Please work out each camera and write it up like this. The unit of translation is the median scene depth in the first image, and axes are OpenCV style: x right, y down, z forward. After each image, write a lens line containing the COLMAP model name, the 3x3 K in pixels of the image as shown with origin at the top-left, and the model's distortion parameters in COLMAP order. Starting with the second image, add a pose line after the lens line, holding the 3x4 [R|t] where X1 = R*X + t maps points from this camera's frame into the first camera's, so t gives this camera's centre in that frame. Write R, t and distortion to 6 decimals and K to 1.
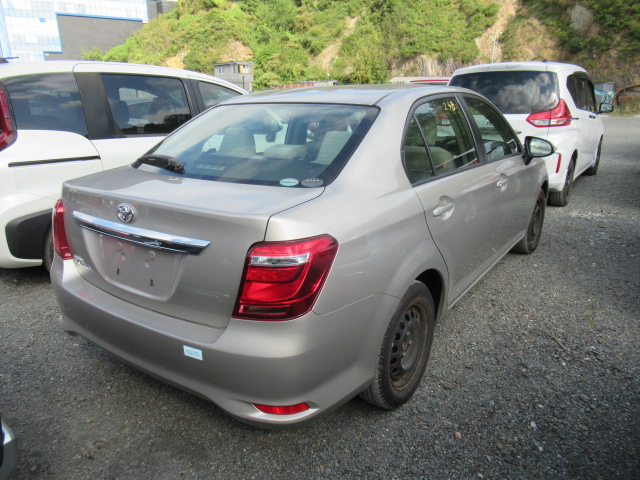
lens RADIAL K [[483.0, 0, 322.0], [0, 483.0, 241.6], [0, 0, 1]] dist [0.008364, -0.011618]
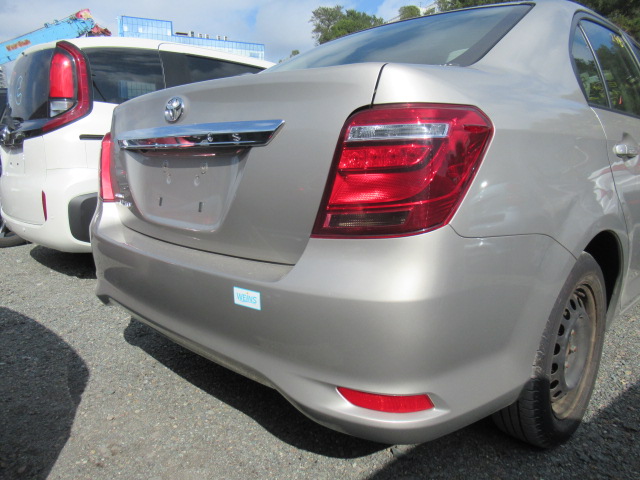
lens RADIAL K [[483.0, 0, 320.6], [0, 483.0, 240.2], [0, 0, 1]] dist [0.008364, -0.011618]
pose [[0.984555, 0.040879, -0.170236, -0.055307], [-0.061460, 0.991176, -0.117444, 0.181392], [0.163933, 0.126092, 0.978380, 0.317404]]
